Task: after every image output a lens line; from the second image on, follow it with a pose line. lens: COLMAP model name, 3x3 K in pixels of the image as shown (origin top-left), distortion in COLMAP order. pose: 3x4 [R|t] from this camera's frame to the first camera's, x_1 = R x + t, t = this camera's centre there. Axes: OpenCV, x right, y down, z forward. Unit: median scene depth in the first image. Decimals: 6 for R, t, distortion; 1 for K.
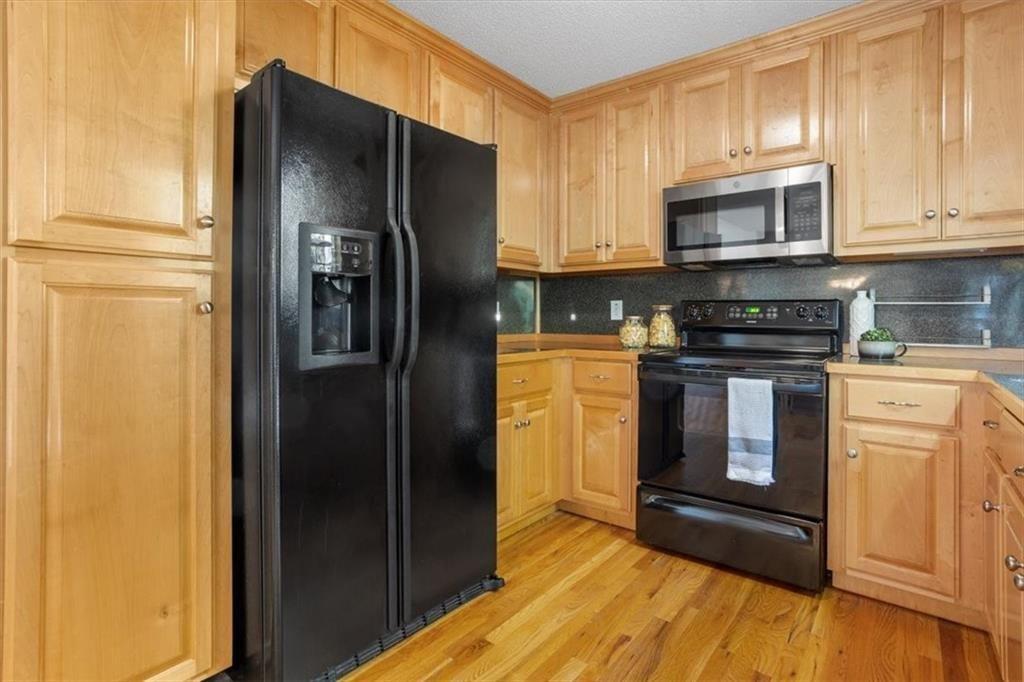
lens RADIAL K [[503.3, 0, 509.3], [0, 503.3, 320.1], [0, 0, 1]] dist [-0.044392, 0.022572]
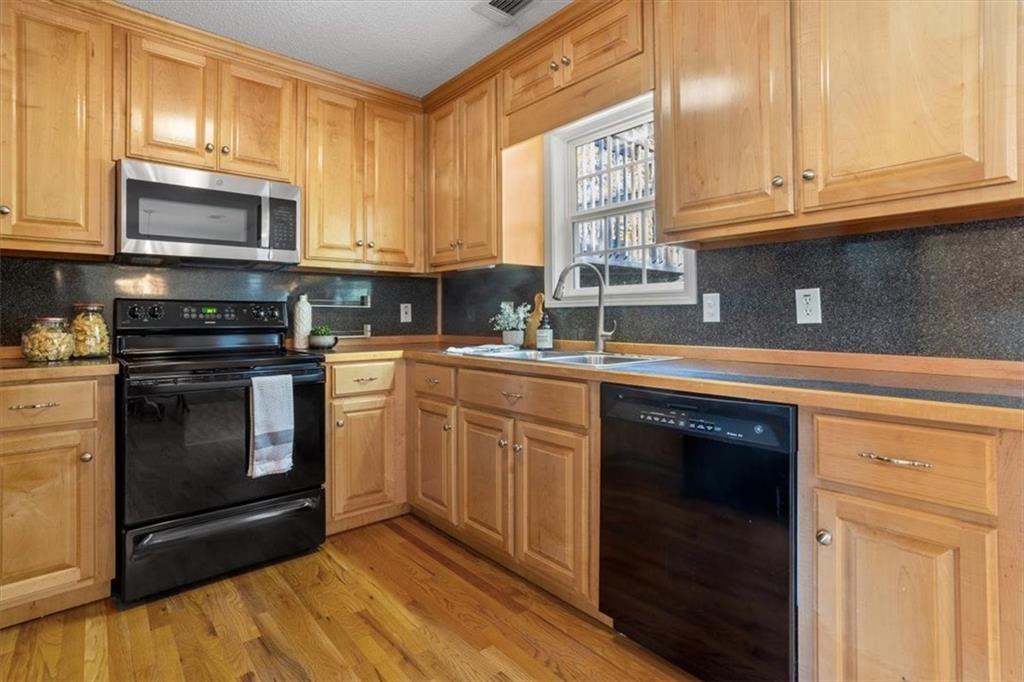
lens RADIAL K [[503.3, 0, 509.3], [0, 503.3, 320.1], [0, 0, 1]] dist [-0.044392, 0.022572]
pose [[0.182252, -0.012653, 0.983170, -0.459614], [0.010812, 0.999883, 0.010864, -0.006836], [-0.983192, 0.008650, 0.182367, 0.306812]]
